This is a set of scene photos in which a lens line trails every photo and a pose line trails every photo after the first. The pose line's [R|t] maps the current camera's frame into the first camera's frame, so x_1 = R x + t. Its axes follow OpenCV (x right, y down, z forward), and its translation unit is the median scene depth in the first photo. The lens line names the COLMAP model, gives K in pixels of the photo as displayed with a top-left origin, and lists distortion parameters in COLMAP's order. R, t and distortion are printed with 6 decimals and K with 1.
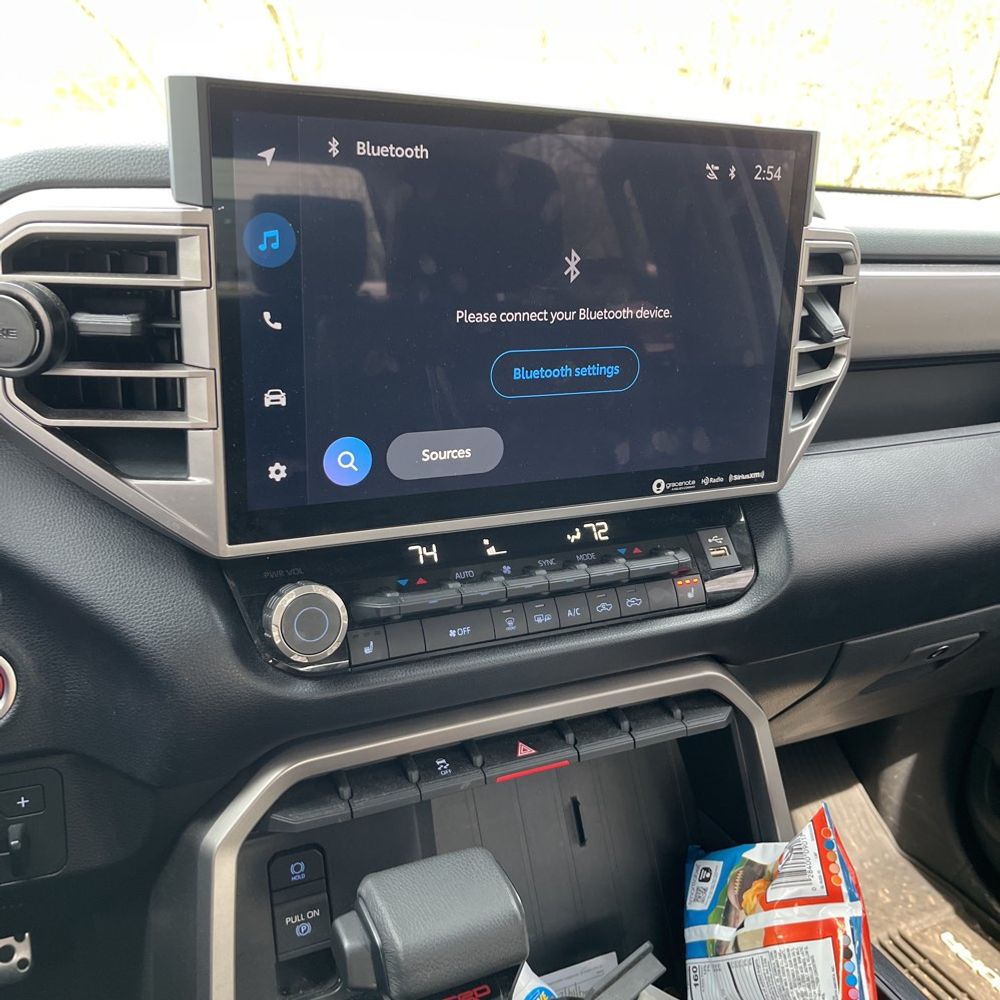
lens RADIAL K [[1047.0, 0, 502.9], [0, 1047.0, 481.8], [0, 0, 1]] dist [0.103321, -0.262108]
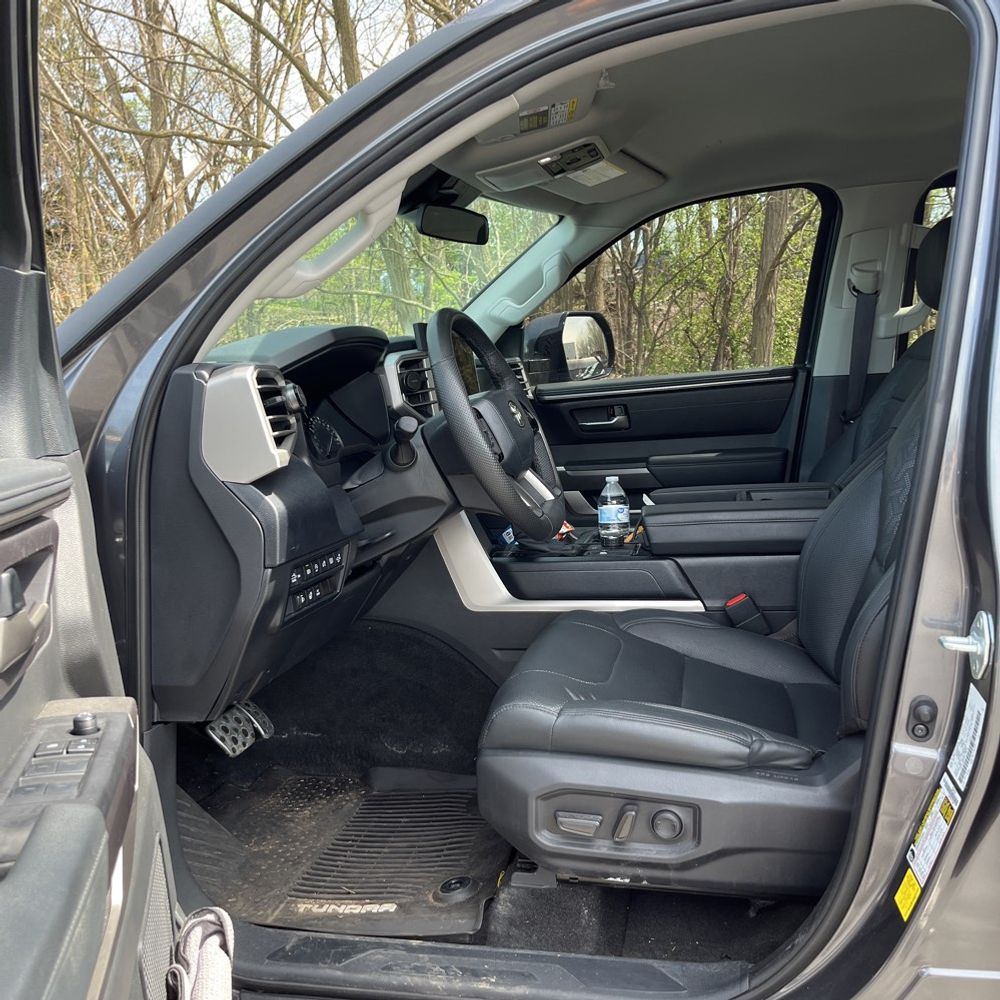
lens RADIAL K [[1025.5, 0, 500.0], [0, 1025.5, 500.0], [0, 0, 1]] dist [0.081469, -0.122637]
pose [[0.625886, -0.220050, 0.748227, -2.547188], [0.379136, 0.924230, -0.045332, 0.458487], [-0.681559, 0.312053, 0.661892, -1.354908]]
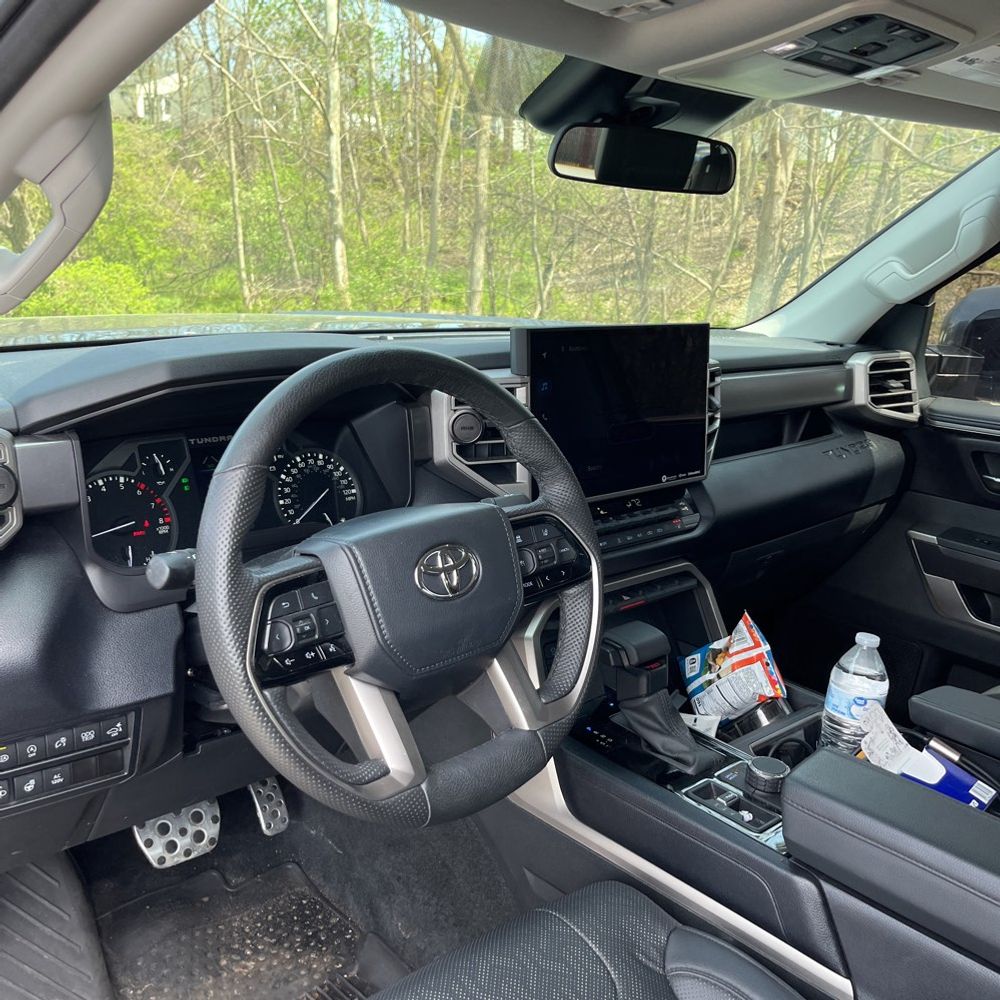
lens RADIAL K [[1025.5, 0, 500.0], [0, 1025.5, 500.0], [0, 0, 1]] dist [0.081469, -0.122637]
pose [[0.963937, -0.094557, 0.248768, -0.751311], [0.112668, 0.991846, -0.059568, 0.142802], [-0.241106, 0.085448, 0.966730, -1.062992]]
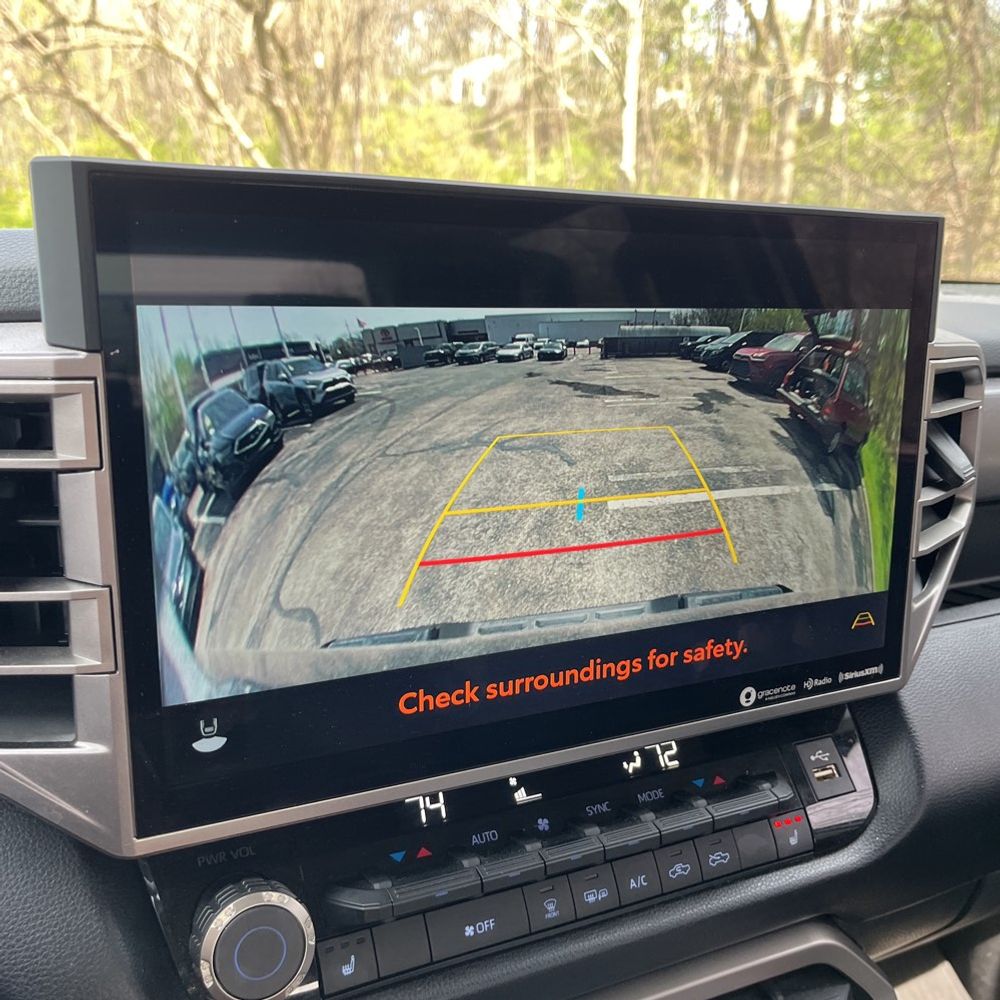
lens RADIAL K [[1068.3, 0, 500.0], [0, 1068.3, 500.0], [0, 0, 1]] dist [0.004029, 0.032826]
pose [[0.999701, -0.021604, -0.011412, -0.012278], [0.020786, 0.997503, -0.067495, -0.085096], [0.012842, 0.067238, 0.997654, 0.246477]]
